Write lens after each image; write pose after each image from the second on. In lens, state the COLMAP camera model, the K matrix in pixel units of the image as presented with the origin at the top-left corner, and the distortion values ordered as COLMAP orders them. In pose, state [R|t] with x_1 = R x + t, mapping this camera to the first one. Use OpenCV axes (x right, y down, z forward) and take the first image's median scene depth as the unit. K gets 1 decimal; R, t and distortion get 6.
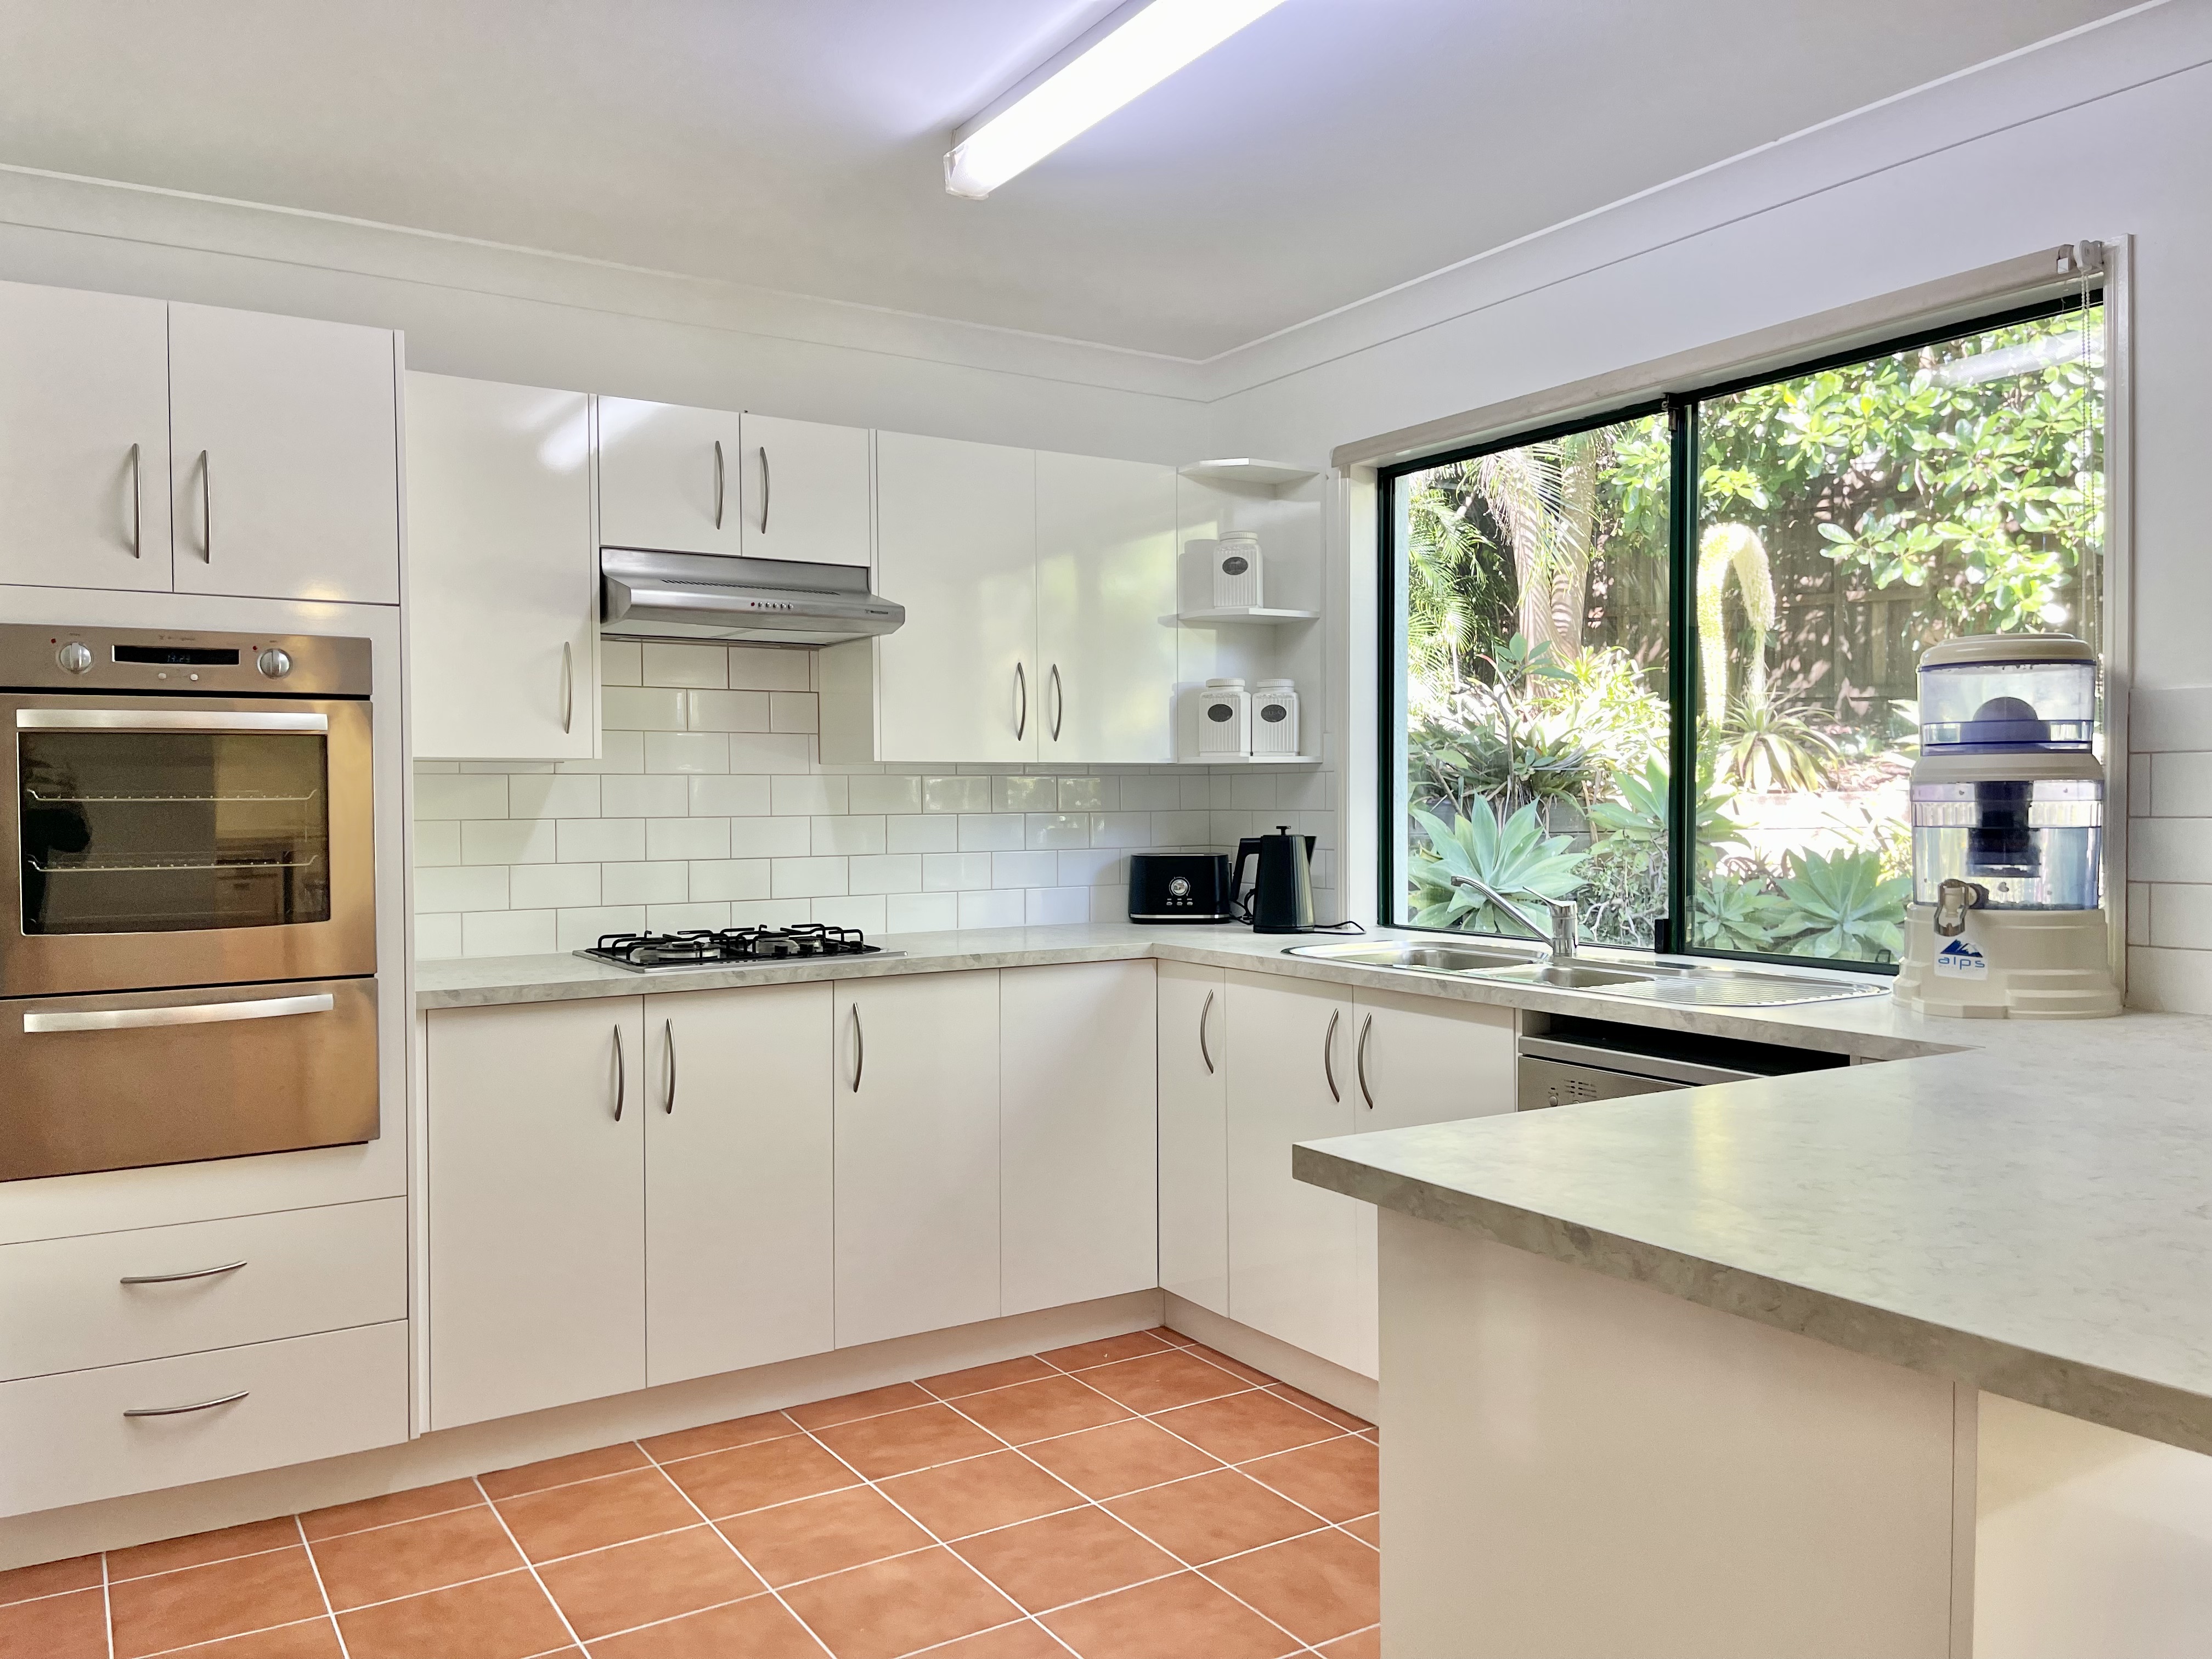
lens RADIAL K [[1660.7, 0, 1103.2], [0, 1660.7, 831.1], [0, 0, 1]] dist [0.005933, -0.007361]
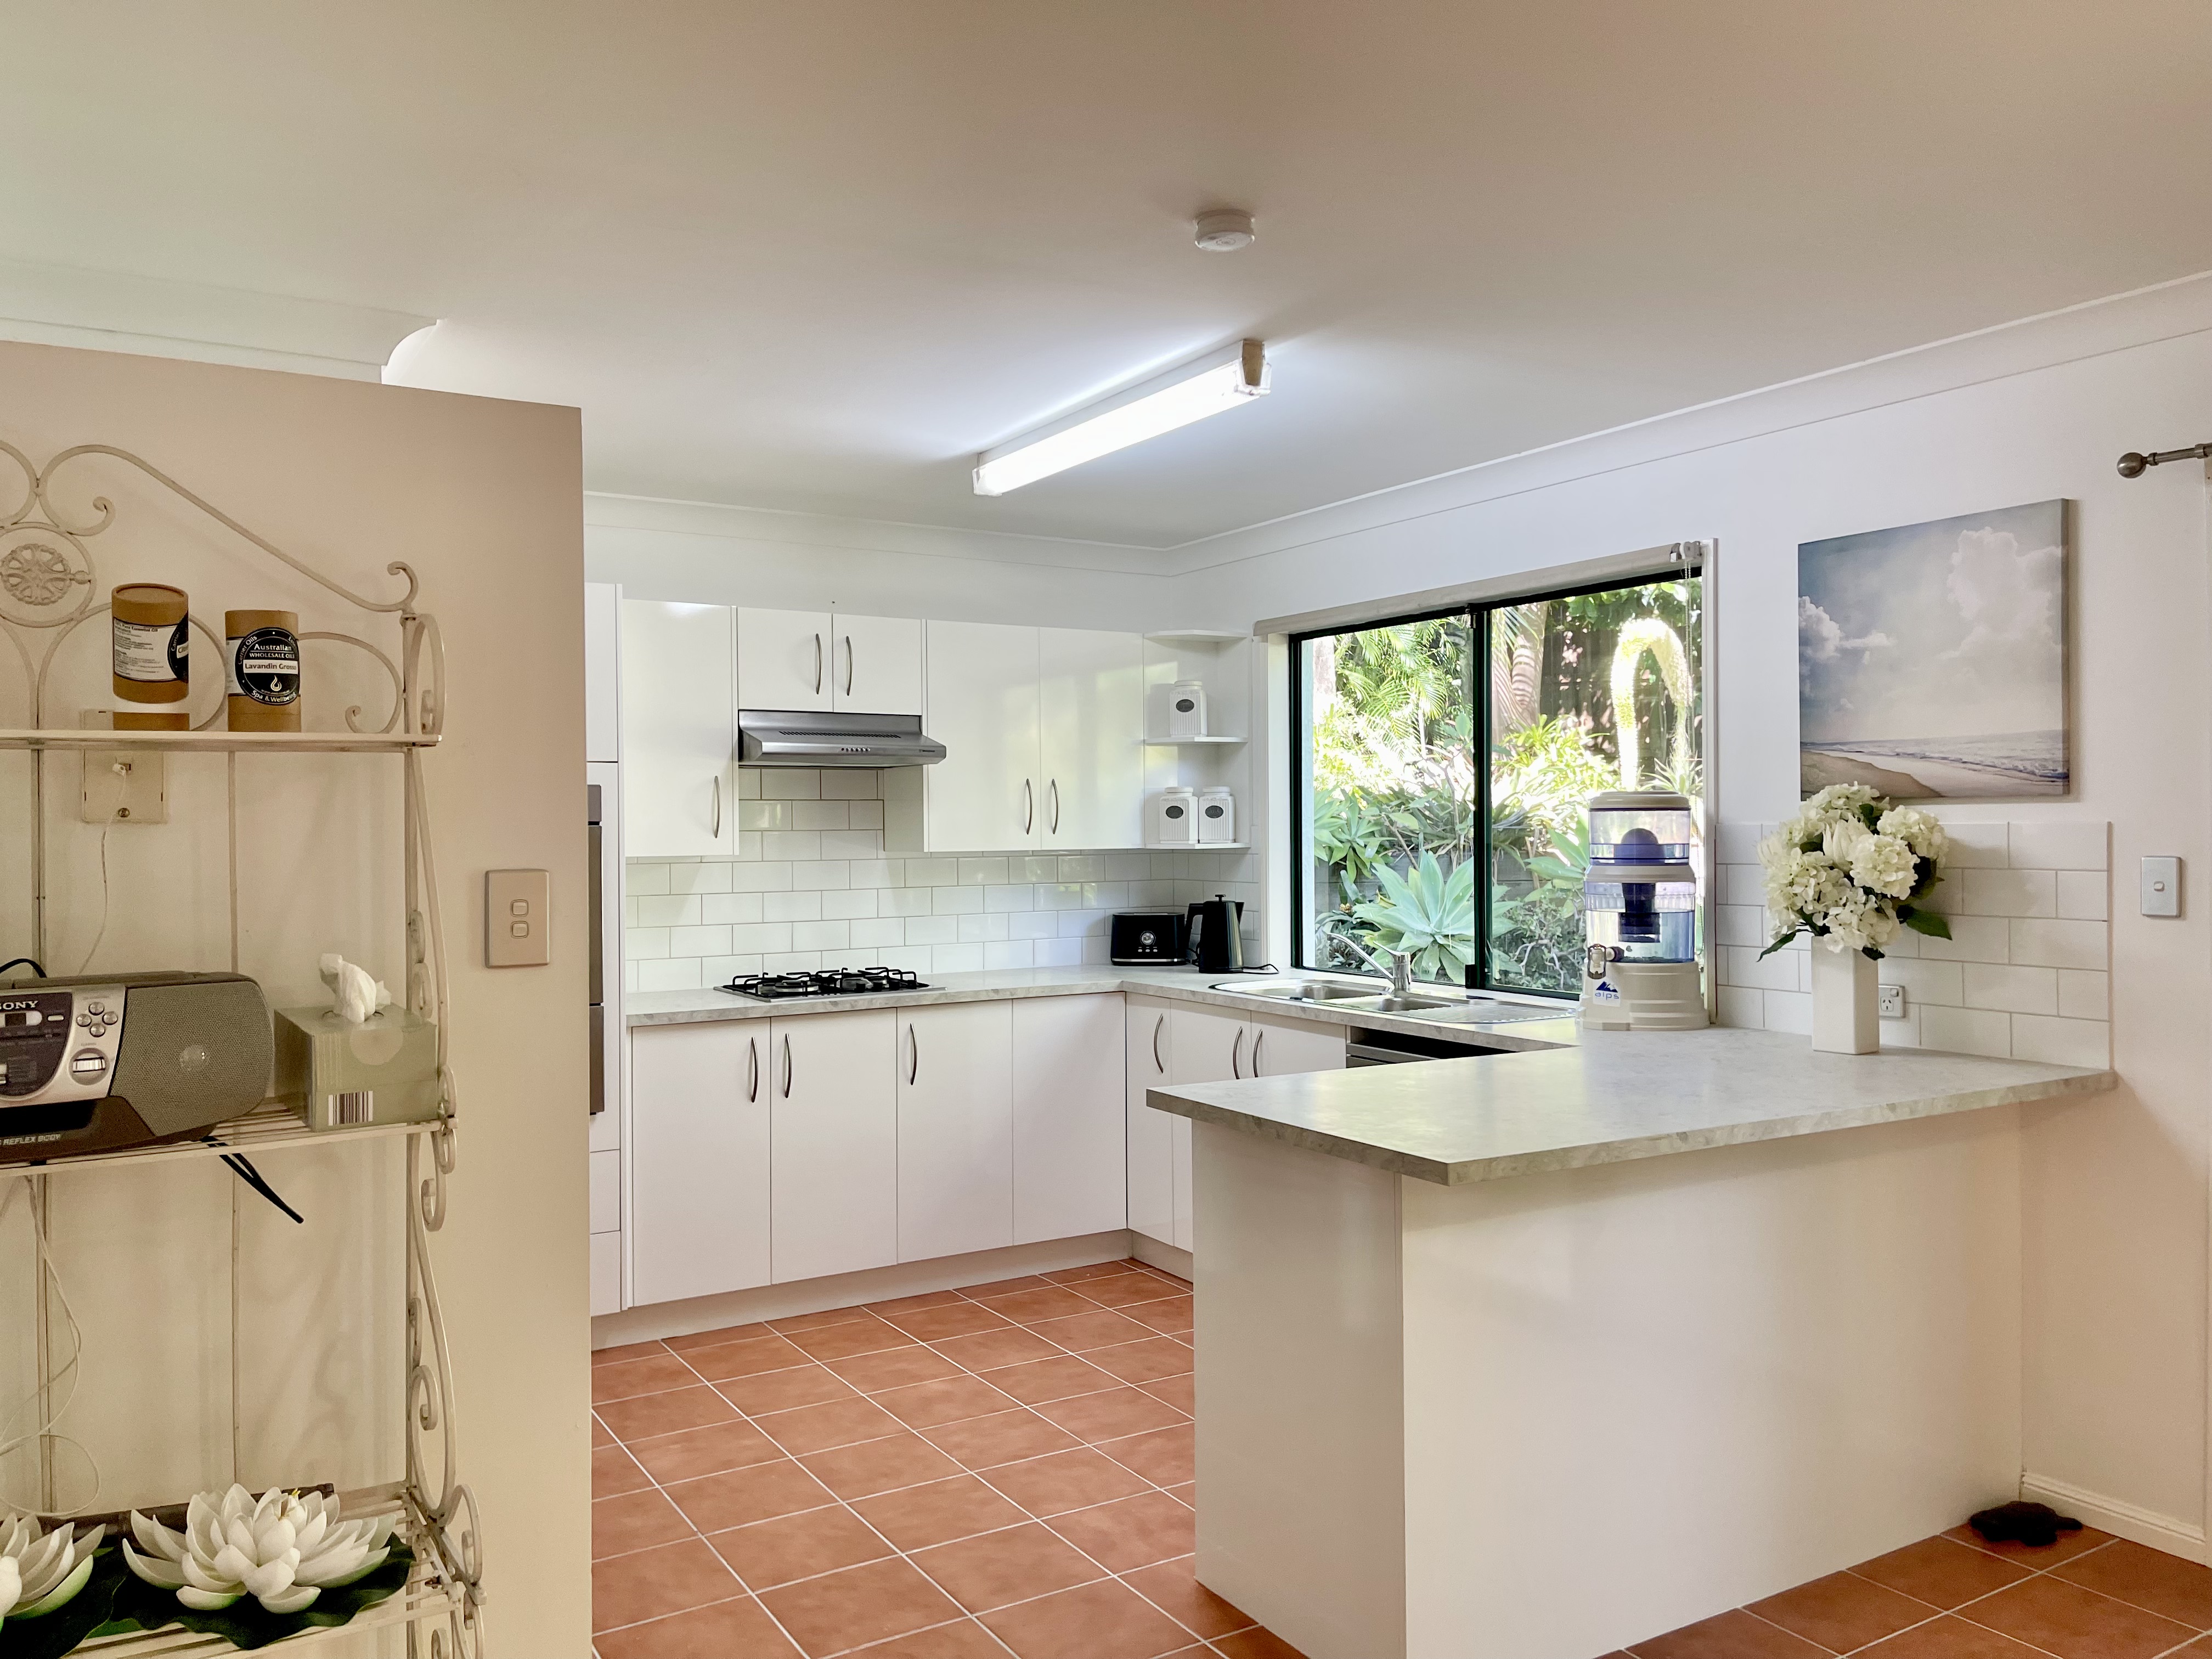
lens RADIAL K [[1660.7, 0, 1107.4], [0, 1660.7, 830.0], [0, 0, 1]] dist [0.005933, -0.007361]
pose [[0.999833, -0.001788, -0.018186, 0.047477], [0.001453, 0.999829, -0.018442, -0.037592], [0.018216, 0.018413, 0.999665, -0.444876]]
